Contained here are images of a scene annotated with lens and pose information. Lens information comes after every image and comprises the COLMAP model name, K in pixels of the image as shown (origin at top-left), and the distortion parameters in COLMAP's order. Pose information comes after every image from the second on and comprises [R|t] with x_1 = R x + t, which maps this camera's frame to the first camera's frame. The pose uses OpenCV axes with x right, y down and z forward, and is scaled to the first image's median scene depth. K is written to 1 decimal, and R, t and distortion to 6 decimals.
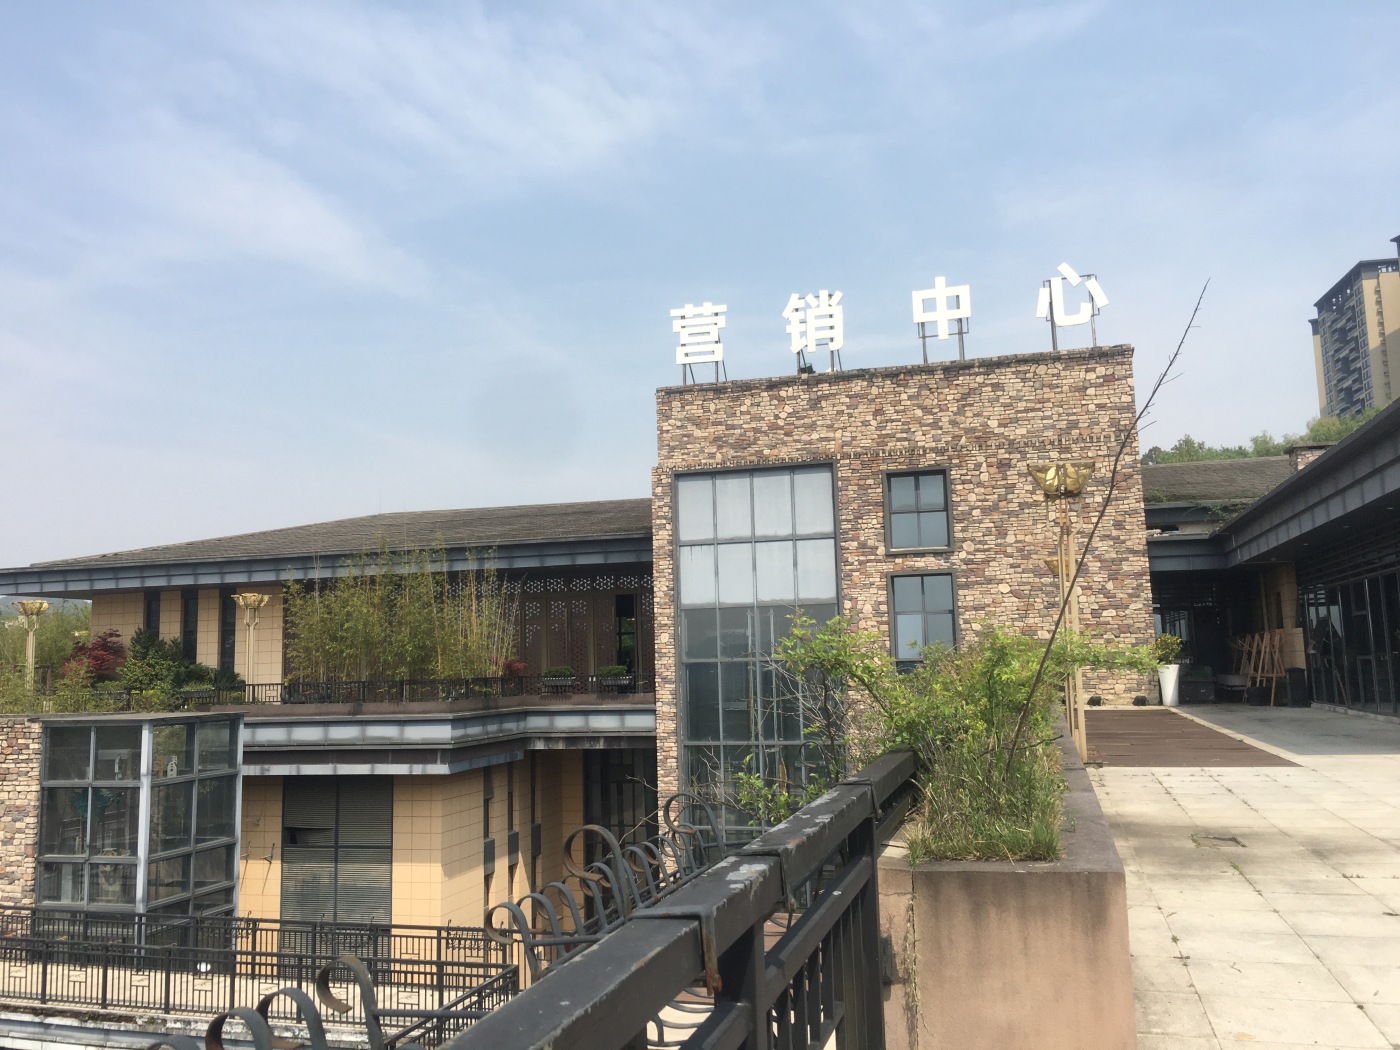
lens RADIAL K [[1185.2, 0, 693.3], [0, 1185.2, 495.8], [0, 0, 1]] dist [0.047206, -0.065674]
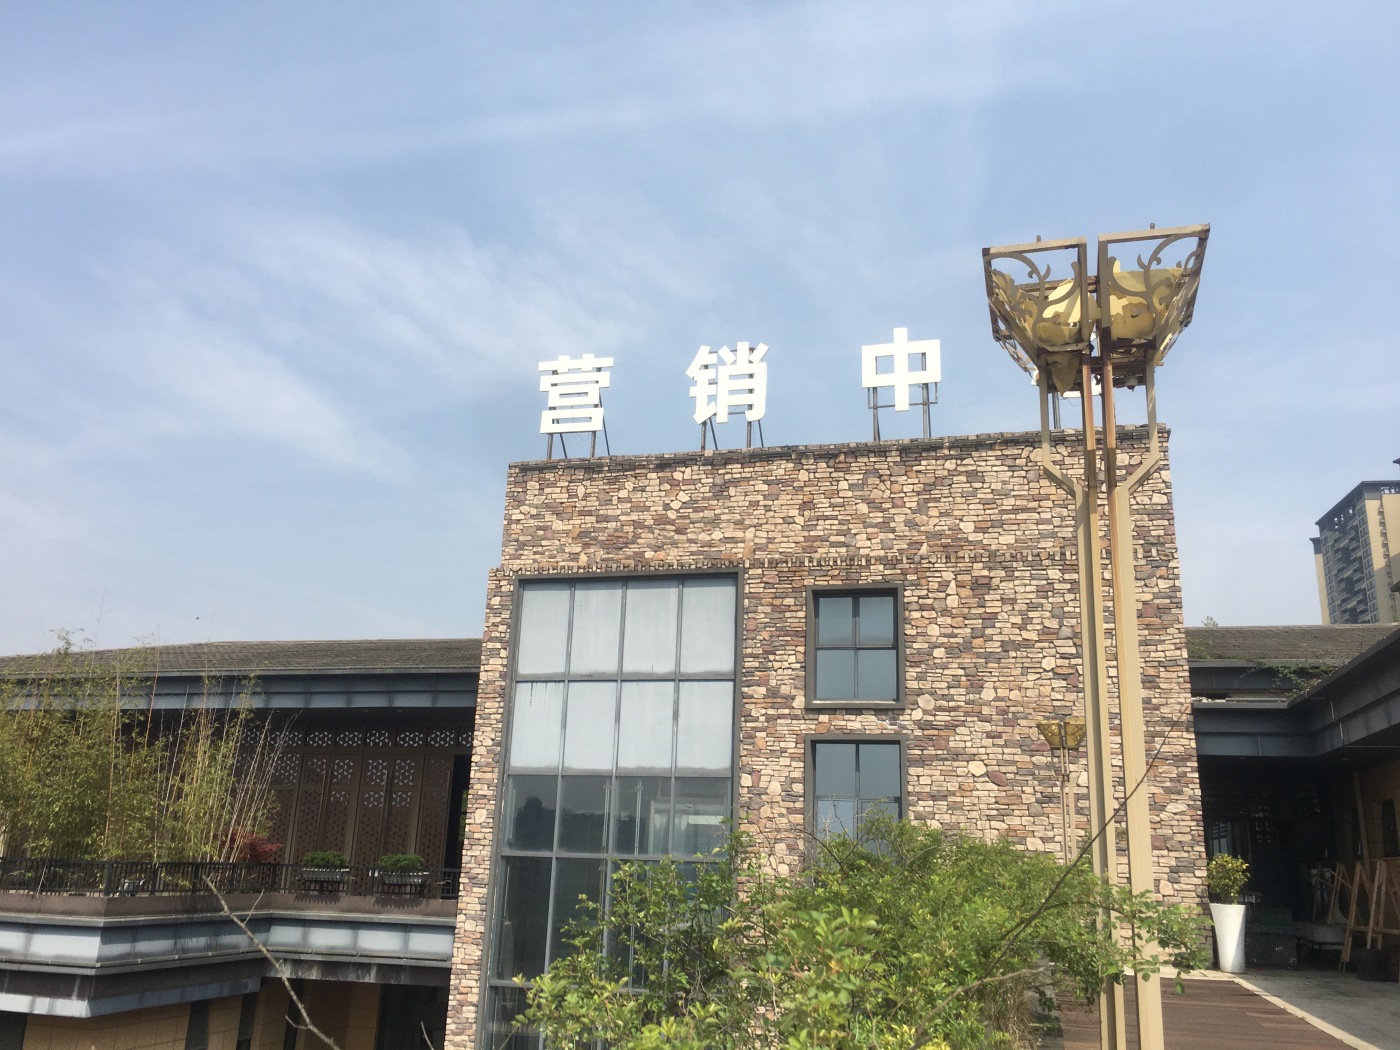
lens RADIAL K [[1181.2, 0, 699.2], [0, 1181.2, 506.5], [0, 0, 1]] dist [0.063487, -0.082373]
pose [[0.998143, 0.060831, 0.003143, 0.088088], [-0.059671, 0.986868, -0.150104, 0.039128], [-0.012233, 0.149638, 0.988665, 0.298474]]
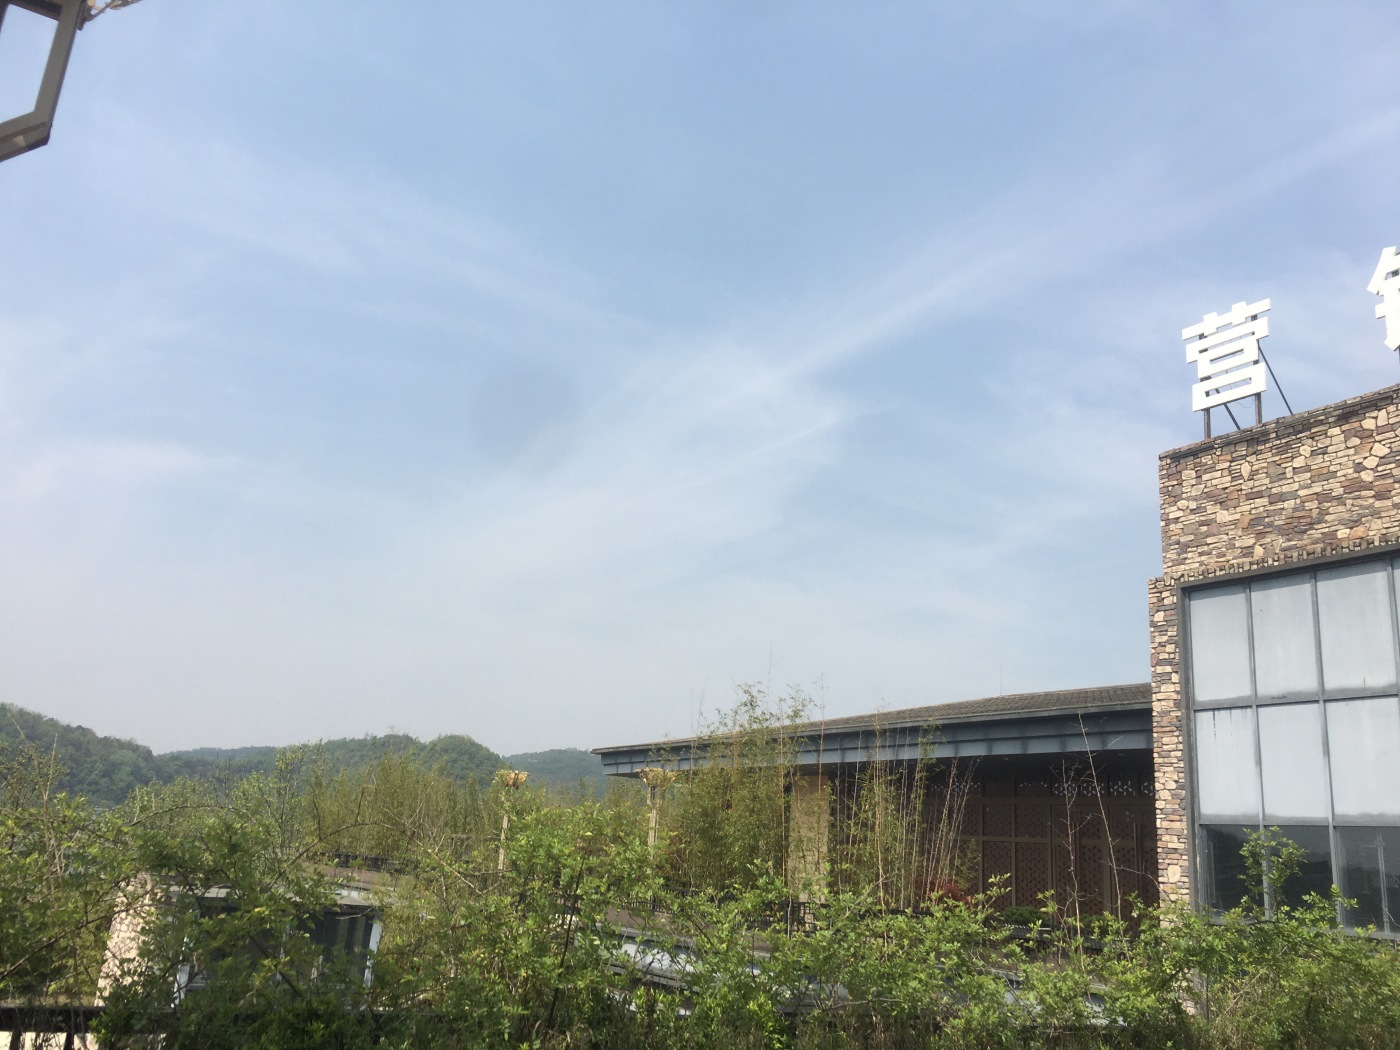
lens RADIAL K [[1181.2, 0, 699.2], [0, 1181.2, 506.5], [0, 0, 1]] dist [0.063487, -0.082373]
pose [[0.739602, -0.115842, -0.663000, 0.207784], [-0.002467, 0.984604, -0.174785, 0.046895], [0.673040, 0.130907, 0.727929, 0.408394]]
